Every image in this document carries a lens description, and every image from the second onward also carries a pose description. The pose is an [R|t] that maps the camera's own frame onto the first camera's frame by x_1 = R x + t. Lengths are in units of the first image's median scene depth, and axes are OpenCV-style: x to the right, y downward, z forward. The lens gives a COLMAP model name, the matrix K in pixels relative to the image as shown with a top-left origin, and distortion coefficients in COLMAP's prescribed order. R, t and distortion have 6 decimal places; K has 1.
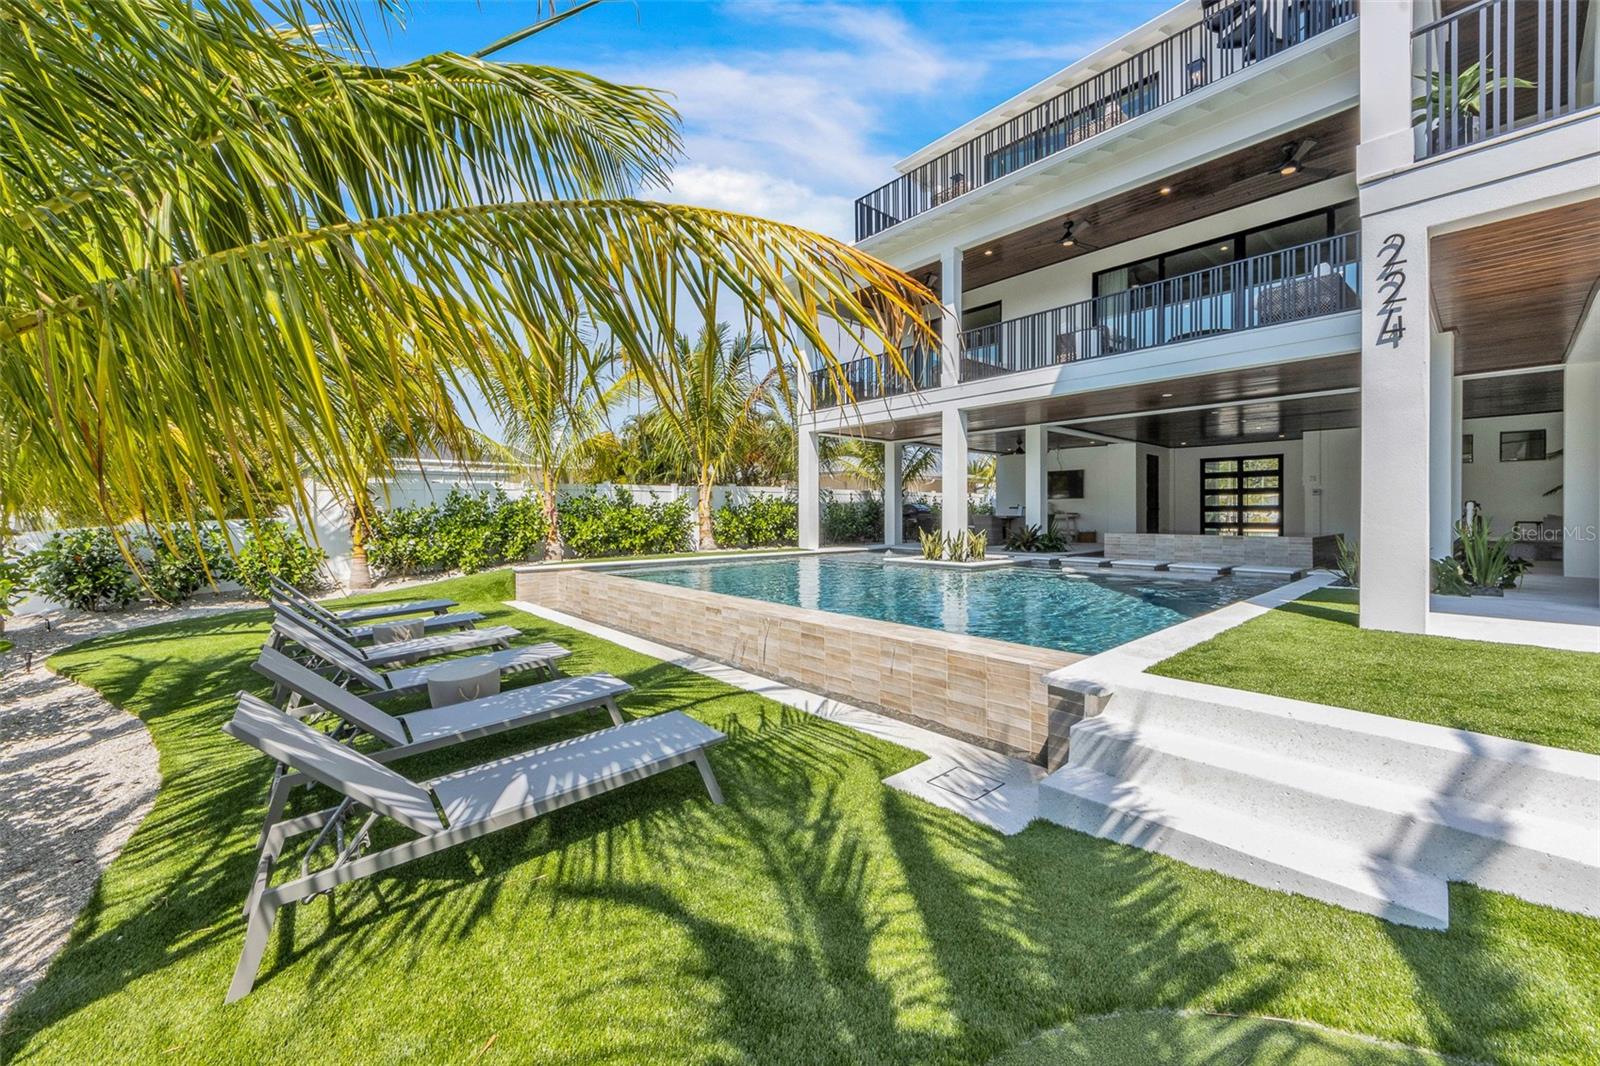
lens RADIAL K [[604.7, 0, 794.5], [0, 604.7, 534.6], [0, 0, 1]] dist [0.002213, -0.005592]
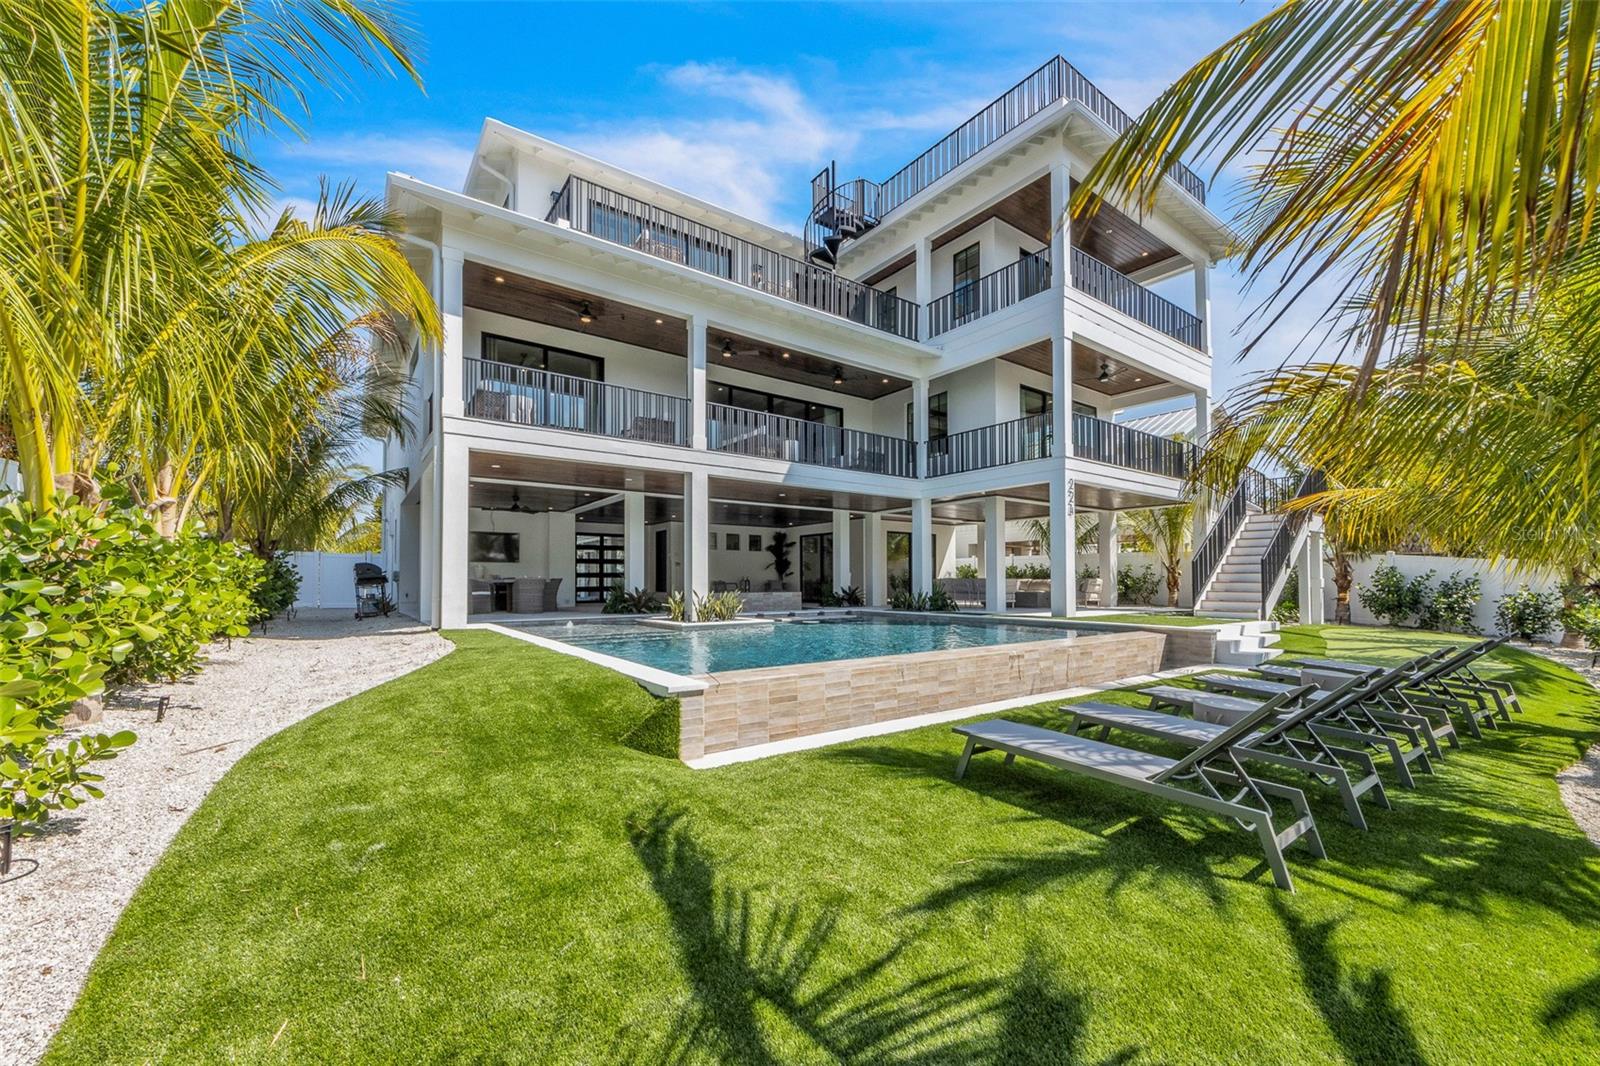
lens RADIAL K [[609.9, 0, 797.2], [0, 609.9, 548.1], [0, 0, 1]] dist [-0.001700, -0.000226]
pose [[0.131189, 0.058171, 0.989649, -0.723971], [0.034890, 0.997388, -0.063251, -0.008634], [-0.990743, 0.042826, 0.128817, 0.683935]]
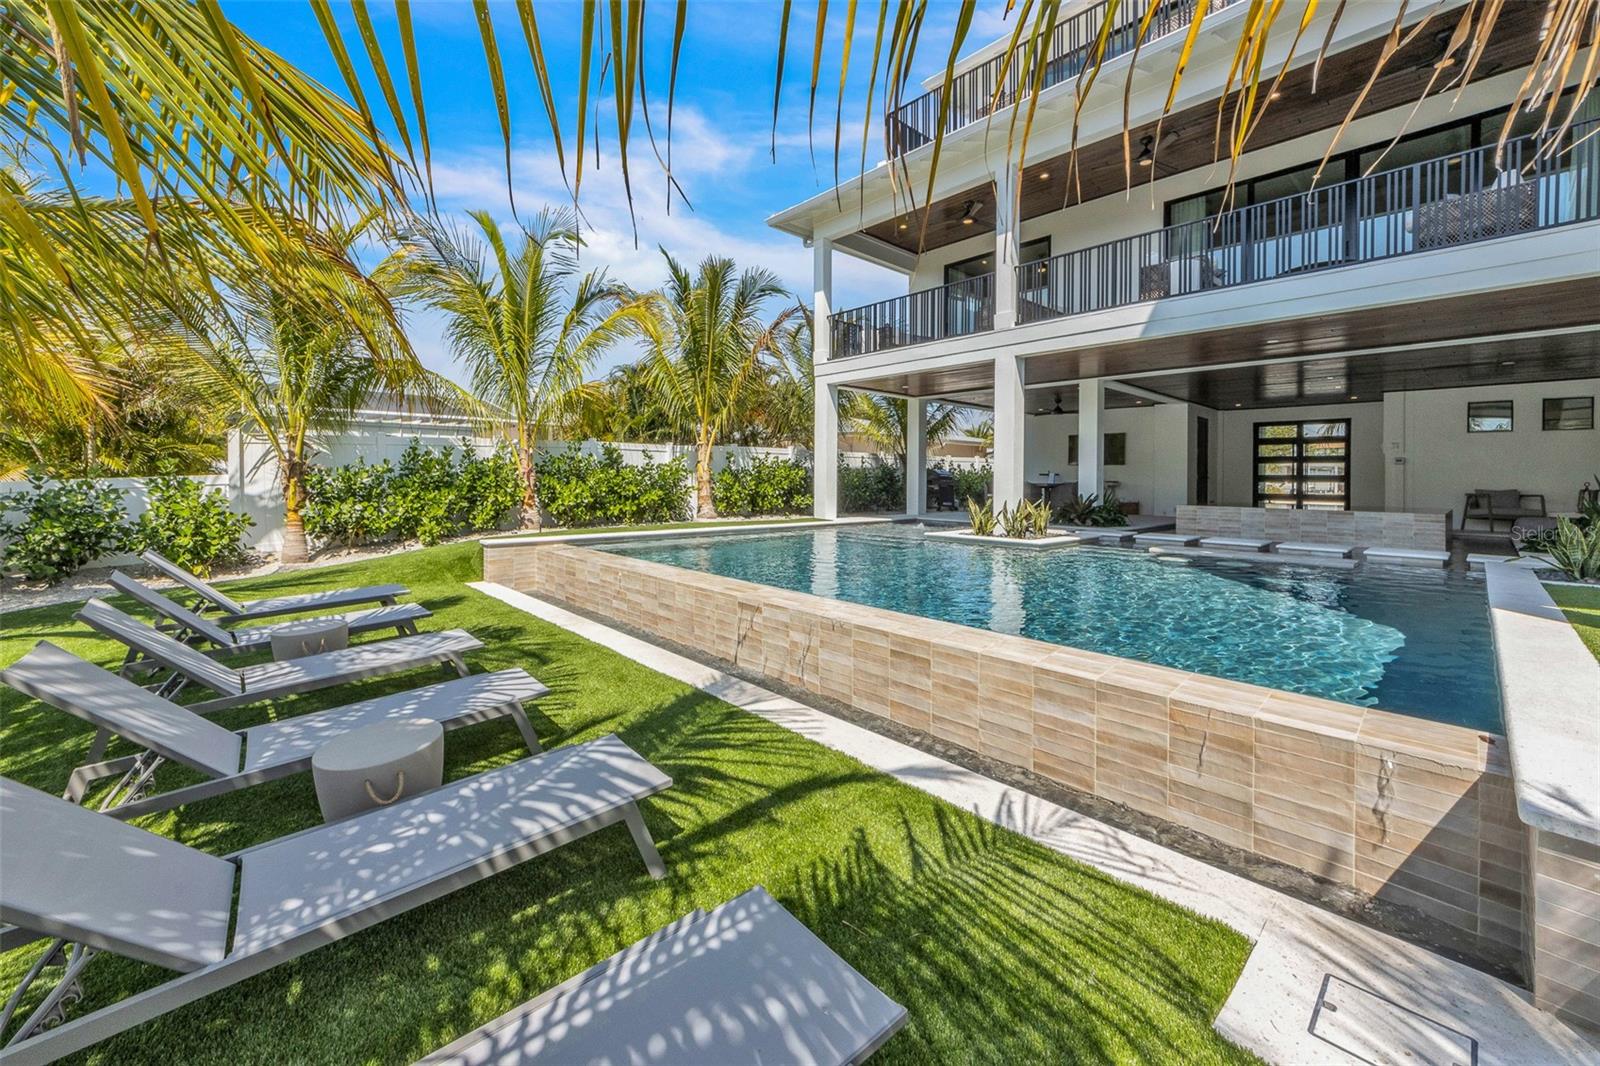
lens RADIAL K [[595.4, 0, 772.3], [0, 595.4, 498.8], [0, 0, 1]] dist [-0.002006, -0.000275]
pose [[0.999875, 0.011716, 0.010578, -0.064426], [-0.011712, 0.999931, -0.000390, -0.004278], [-0.010582, 0.000266, 0.999944, 0.153134]]
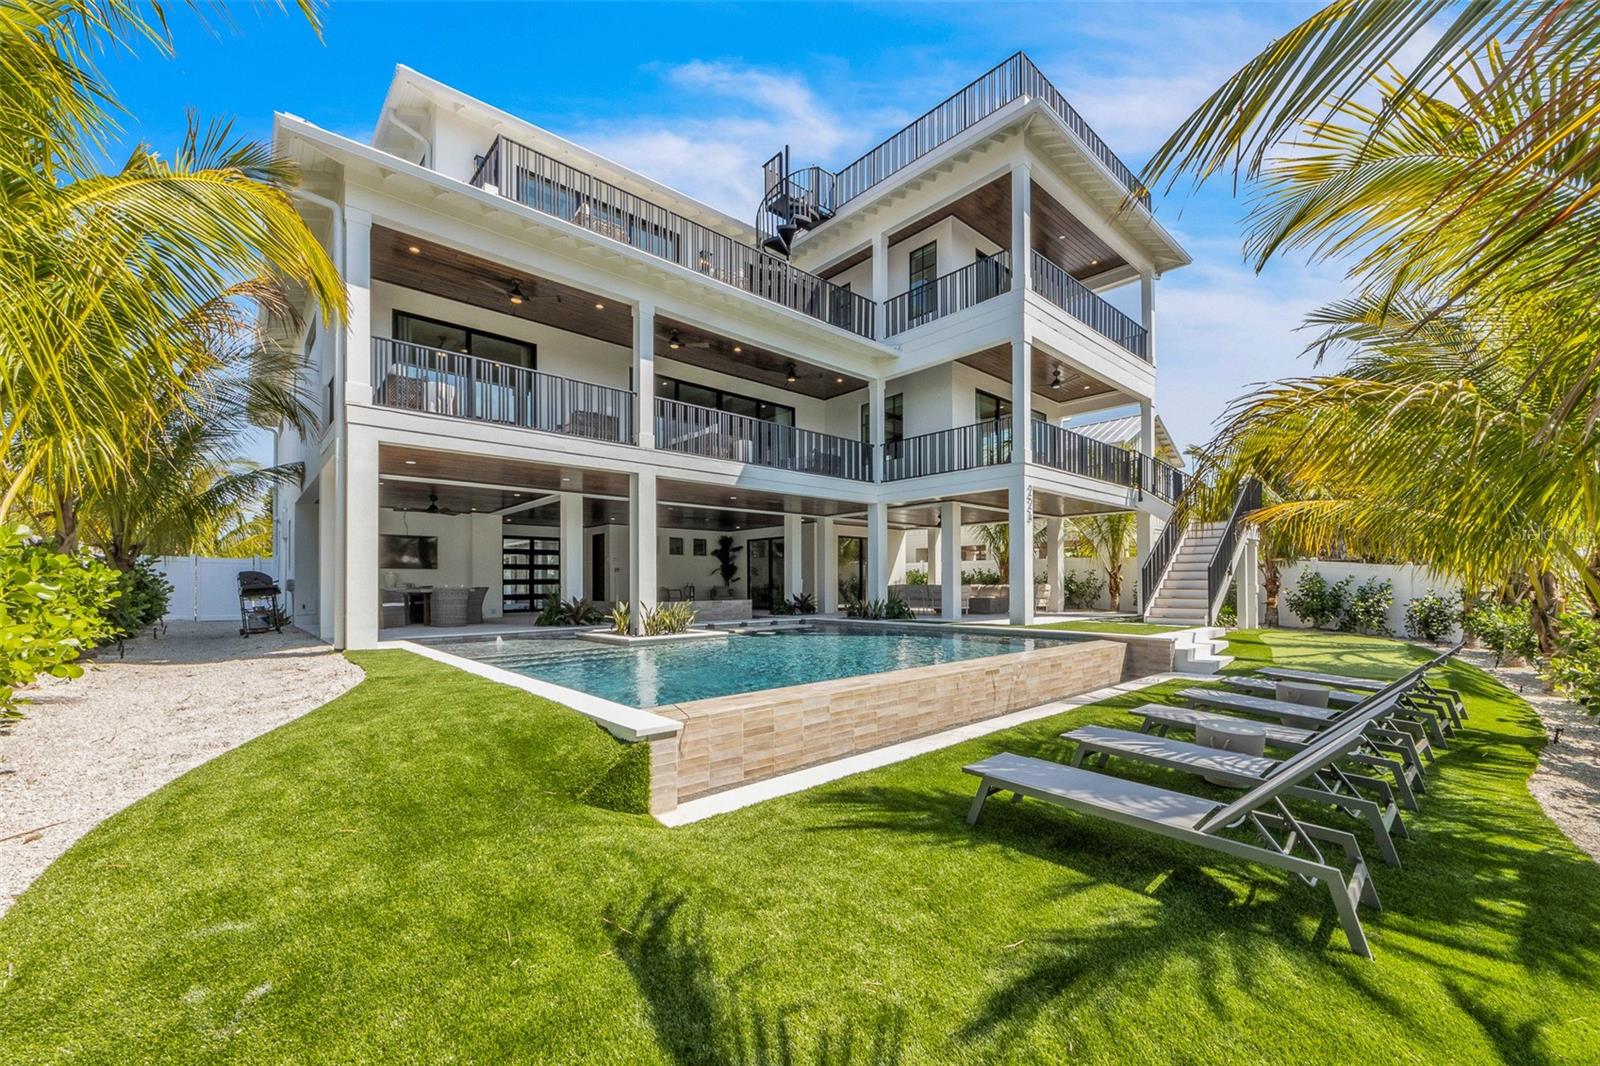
lens RADIAL K [[617.7, 0, 803.2], [0, 617.7, 558.2], [0, 0, 1]] dist [-0.003907, -0.000308]
pose [[0.020430, 0.044632, 0.998795, -0.680710], [0.039753, 0.998177, -0.045418, -0.021826], [-0.999001, 0.040633, 0.018619, 0.718990]]
